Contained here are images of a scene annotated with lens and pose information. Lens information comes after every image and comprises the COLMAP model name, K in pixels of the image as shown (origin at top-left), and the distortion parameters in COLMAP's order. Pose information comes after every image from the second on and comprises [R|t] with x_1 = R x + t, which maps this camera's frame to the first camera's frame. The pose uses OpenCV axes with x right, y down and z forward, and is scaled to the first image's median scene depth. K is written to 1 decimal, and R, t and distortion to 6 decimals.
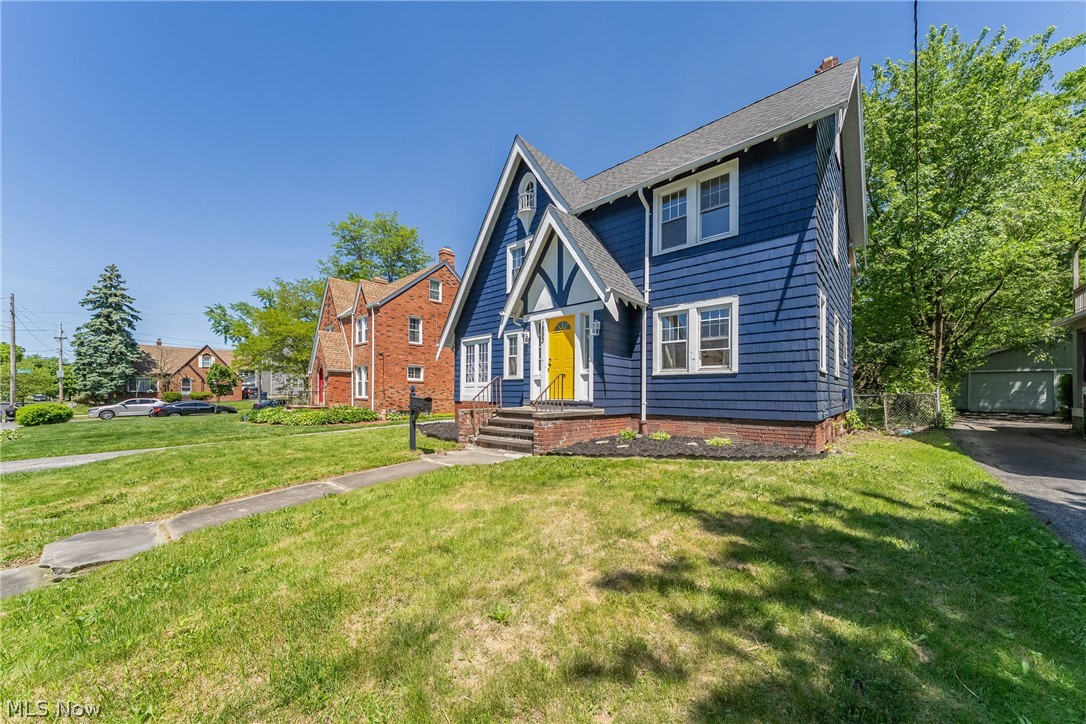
lens RADIAL K [[383.1, 0, 542.9], [0, 383.1, 380.0], [0, 0, 1]] dist [0.000886, 0.000000]
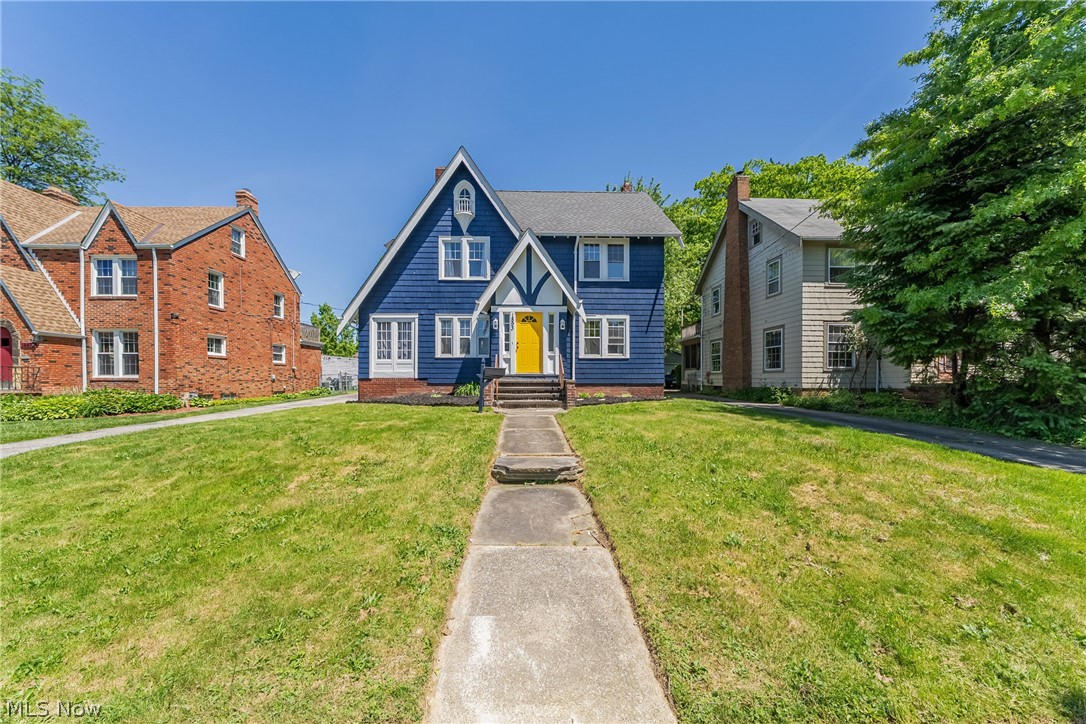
lens RADIAL K [[376.8, 0, 546.9], [0, 376.8, 370.4], [0, 0, 1]] dist [-0.001773, -0.000139]
pose [[0.714872, 0.014103, 0.699113, -0.863056], [-0.020218, 0.999795, 0.000506, 0.038992], [-0.698963, -0.014496, 0.715011, 0.002957]]
